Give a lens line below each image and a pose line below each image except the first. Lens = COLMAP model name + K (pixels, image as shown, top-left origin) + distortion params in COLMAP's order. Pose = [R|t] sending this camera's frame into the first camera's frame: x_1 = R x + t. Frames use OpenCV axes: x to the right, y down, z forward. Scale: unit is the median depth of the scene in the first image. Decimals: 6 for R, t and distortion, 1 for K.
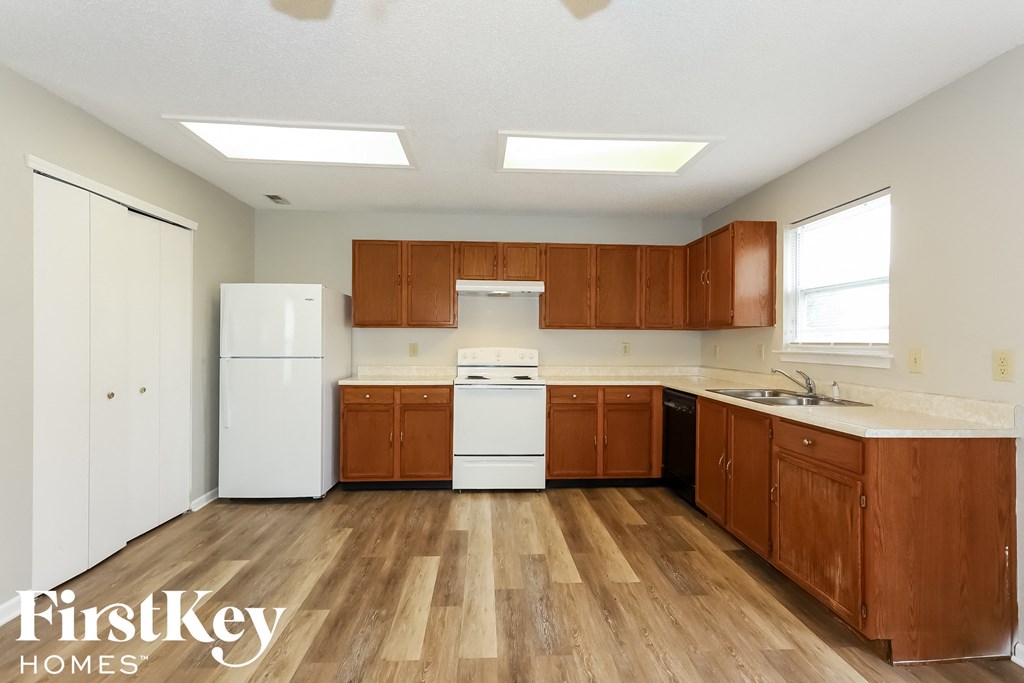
lens RADIAL K [[491.1, 0, 512.0], [0, 491.1, 341.5], [0, 0, 1]] dist [0.008839, 0.000349]
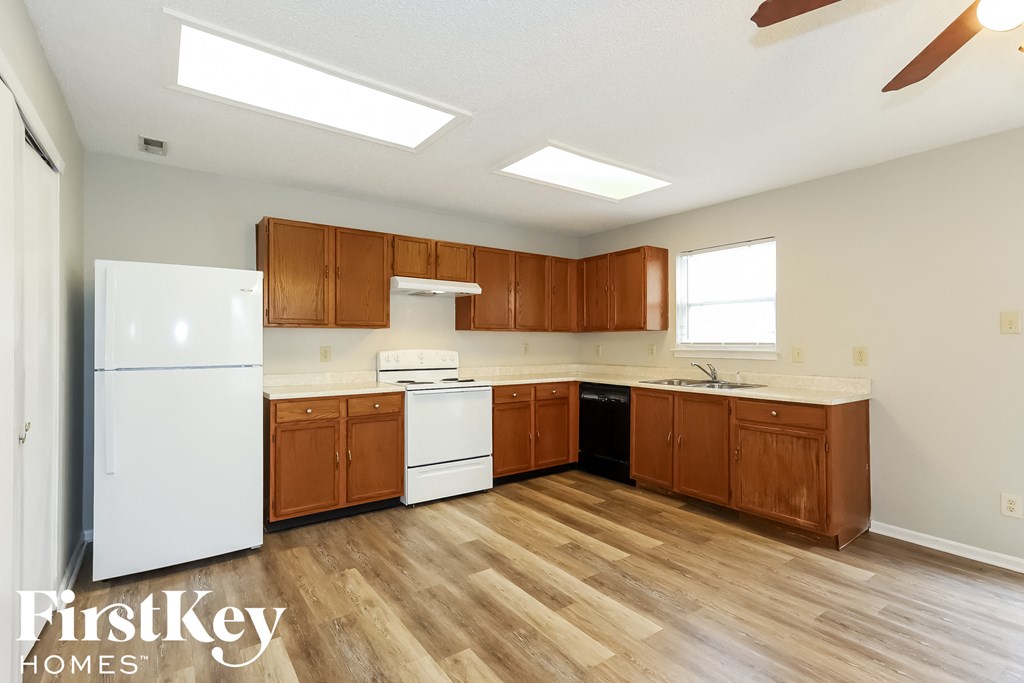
lens RADIAL K [[491.1, 0, 512.0], [0, 491.1, 341.5], [0, 0, 1]] dist [0.008839, 0.000349]
pose [[0.840867, -0.005069, 0.541218, -0.482726], [0.005326, 0.999985, 0.001091, -0.004397], [-0.541216, 0.001965, 0.840881, 0.132196]]
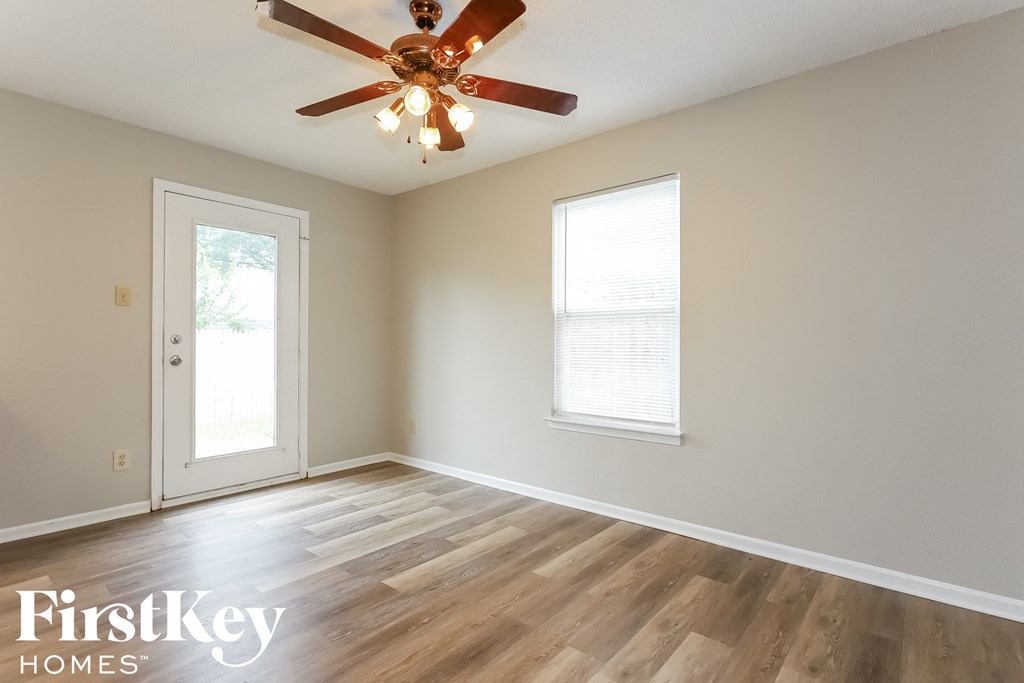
lens RADIAL K [[491.1, 0, 512.0], [0, 491.1, 341.5], [0, 0, 1]] dist [0.008839, 0.000349]
pose [[-0.727136, -0.008823, 0.686436, -0.486032], [-0.008426, 0.999957, 0.003928, 0.040720], [-0.686441, -0.002927, -0.727179, 0.504875]]
